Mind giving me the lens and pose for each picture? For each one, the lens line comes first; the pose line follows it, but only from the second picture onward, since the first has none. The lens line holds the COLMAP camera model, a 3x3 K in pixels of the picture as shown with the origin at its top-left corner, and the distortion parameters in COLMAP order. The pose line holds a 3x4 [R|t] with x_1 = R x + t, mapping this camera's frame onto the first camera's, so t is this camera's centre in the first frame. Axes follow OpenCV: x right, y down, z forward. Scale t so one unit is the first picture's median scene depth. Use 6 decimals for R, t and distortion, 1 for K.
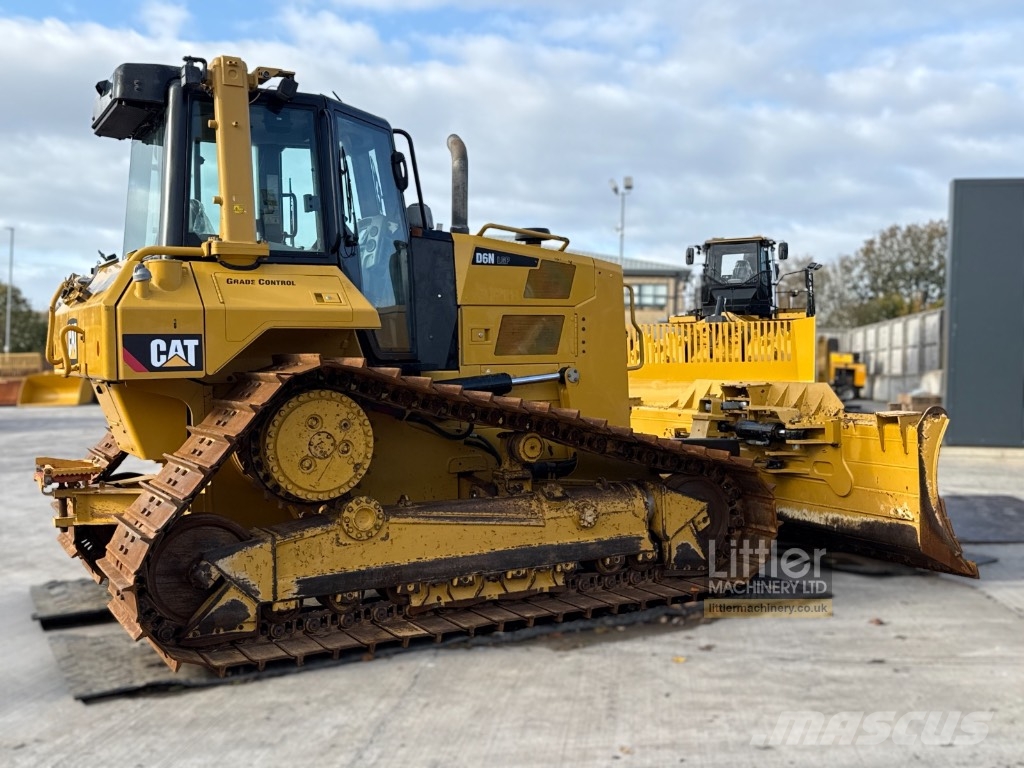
lens RADIAL K [[1083.5, 0, 512.0], [0, 1083.5, 384.0], [0, 0, 1]] dist [0.203038, -0.421312]
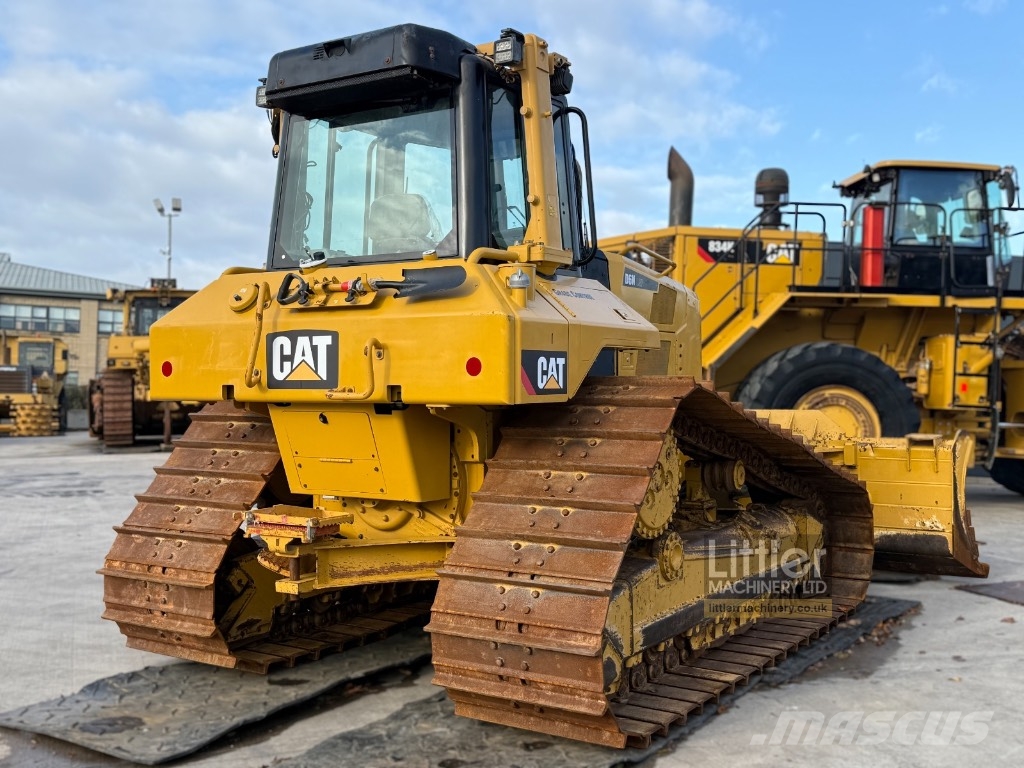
lens RADIAL K [[1083.5, 0, 512.0], [0, 1083.5, 384.0], [0, 0, 1]] dist [0.203038, -0.421312]
pose [[0.878136, 0.009032, 0.478325, -0.649342], [0.006303, 0.999517, -0.030444, 0.005315], [-0.478369, 0.029749, 0.877655, 0.239274]]
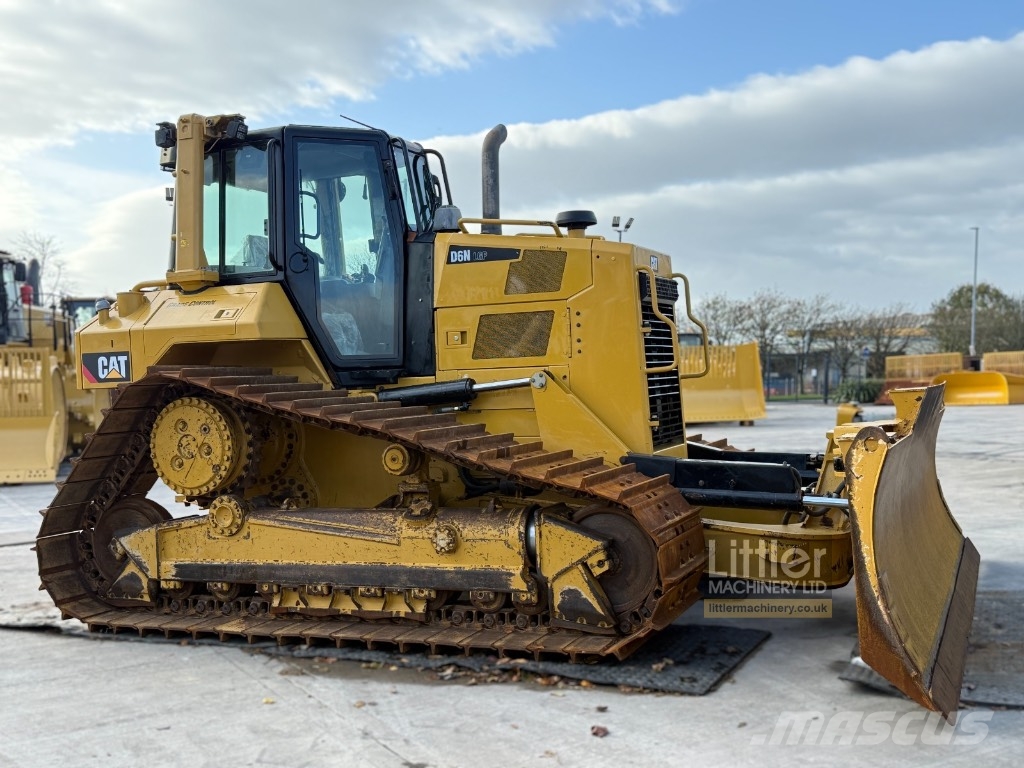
lens RADIAL K [[1083.5, 0, 512.0], [0, 1083.5, 384.0], [0, 0, 1]] dist [0.203038, -0.421312]
pose [[0.612795, -0.004130, -0.790231, 0.839505], [0.005454, 0.999985, -0.000997, -0.004760], [0.790223, -0.003699, 0.612808, 0.520935]]
